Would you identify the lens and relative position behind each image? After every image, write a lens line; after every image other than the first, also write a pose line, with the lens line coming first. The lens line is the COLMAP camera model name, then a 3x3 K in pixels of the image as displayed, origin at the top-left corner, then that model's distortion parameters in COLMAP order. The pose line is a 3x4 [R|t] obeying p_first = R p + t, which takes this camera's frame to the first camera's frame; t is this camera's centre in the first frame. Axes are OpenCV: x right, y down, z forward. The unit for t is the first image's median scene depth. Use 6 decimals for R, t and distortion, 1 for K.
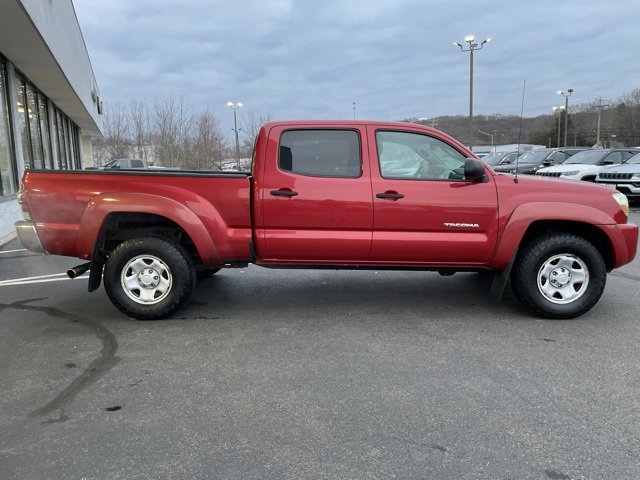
lens RADIAL K [[482.7, 0, 323.2], [0, 482.7, 239.1], [0, 0, 1]] dist [0.092890, -0.117911]
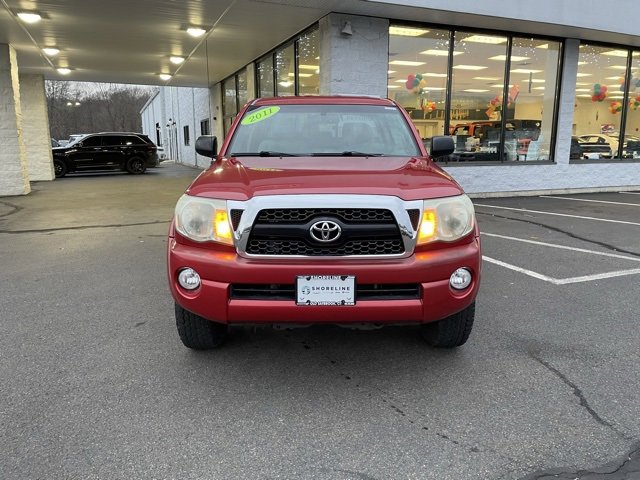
lens RADIAL K [[482.7, 0, 323.2], [0, 482.7, 239.1], [0, 0, 1]] dist [0.092890, -0.117911]
pose [[0.002533, 0.221059, -0.975257, 1.271773], [-0.150550, 0.964229, 0.218168, -0.213191], [0.988599, 0.146273, 0.035722, 1.196462]]
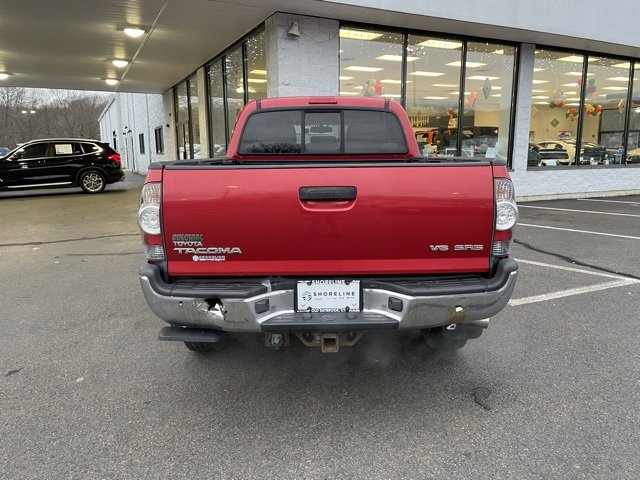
lens RADIAL K [[481.4, 0, 320.0], [0, 481.4, 240.0], [0, 0, 1]] dist [0.090869, -0.108392]
pose [[0.060760, 0.207422, -0.976363, 1.131178], [-0.146949, 0.969370, 0.196792, -0.220064], [0.987276, 0.131518, 0.089379, 1.282719]]
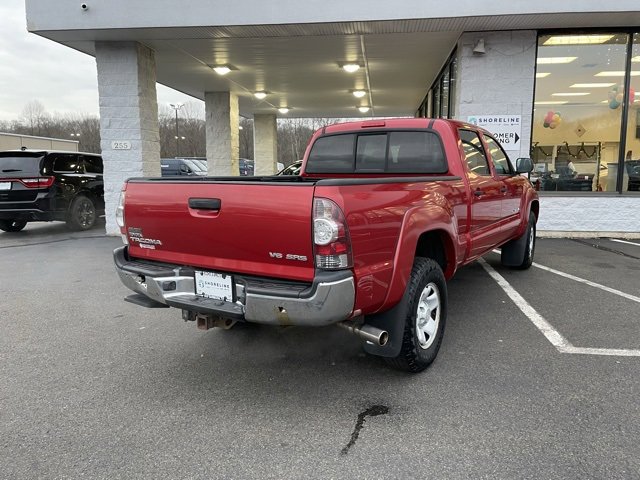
lens RADIAL K [[482.7, 0, 323.2], [0, 482.7, 239.1], [0, 0, 1]] dist [0.092890, -0.117911]
pose [[-0.494716, 0.151060, -0.855825, 1.112687], [-0.117011, 0.964232, 0.237834, -0.297660], [0.861142, 0.217801, -0.459345, 1.783436]]
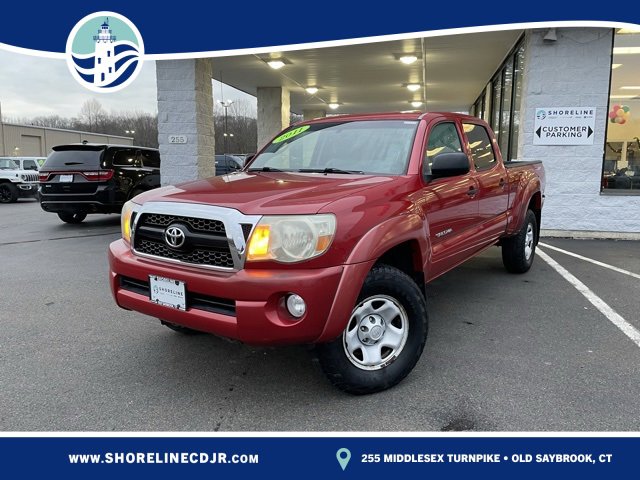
lens RADIAL K [[482.7, 0, 323.2], [0, 482.7, 239.1], [0, 0, 1]] dist [0.092890, -0.117911]
pose [[-0.570593, 0.144022, -0.808506, 1.093438], [-0.115239, 0.960719, 0.252465, -0.274481], [0.813107, 0.237226, -0.531583, 1.719178]]
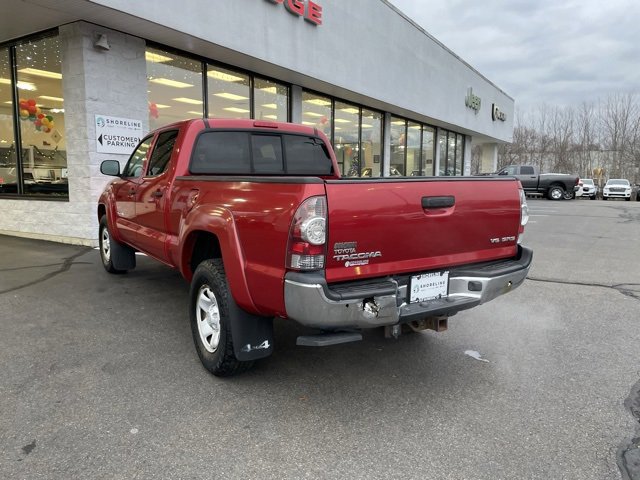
lens RADIAL K [[483.3, 0, 314.7], [0, 483.3, 242.1], [0, 0, 1]] dist [0.094336, -0.111024]
pose [[0.587012, 0.135665, -0.798130, 1.044617], [-0.140432, 0.987977, 0.064650, -0.134343], [0.797305, 0.074132, 0.599007, 0.818841]]
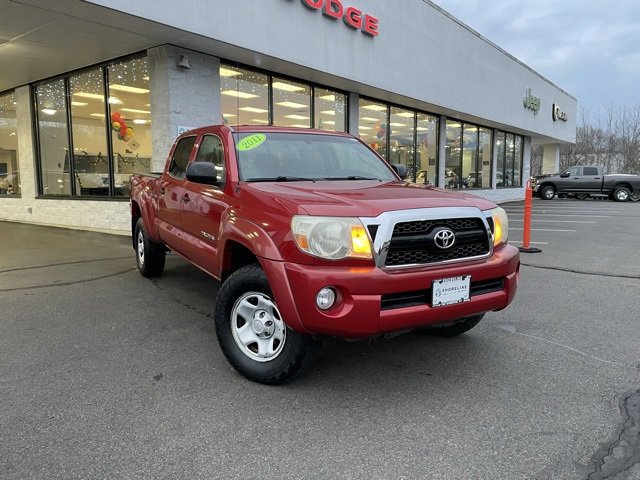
lens RADIAL K [[482.7, 0, 323.2], [0, 482.7, 239.1], [0, 0, 1]] dist [0.092890, -0.117911]
pose [[0.506676, 0.126799, -0.852761, 1.183781], [-0.137907, 0.988309, 0.065015, -0.113442], [0.851036, 0.084661, 0.518238, 0.718242]]
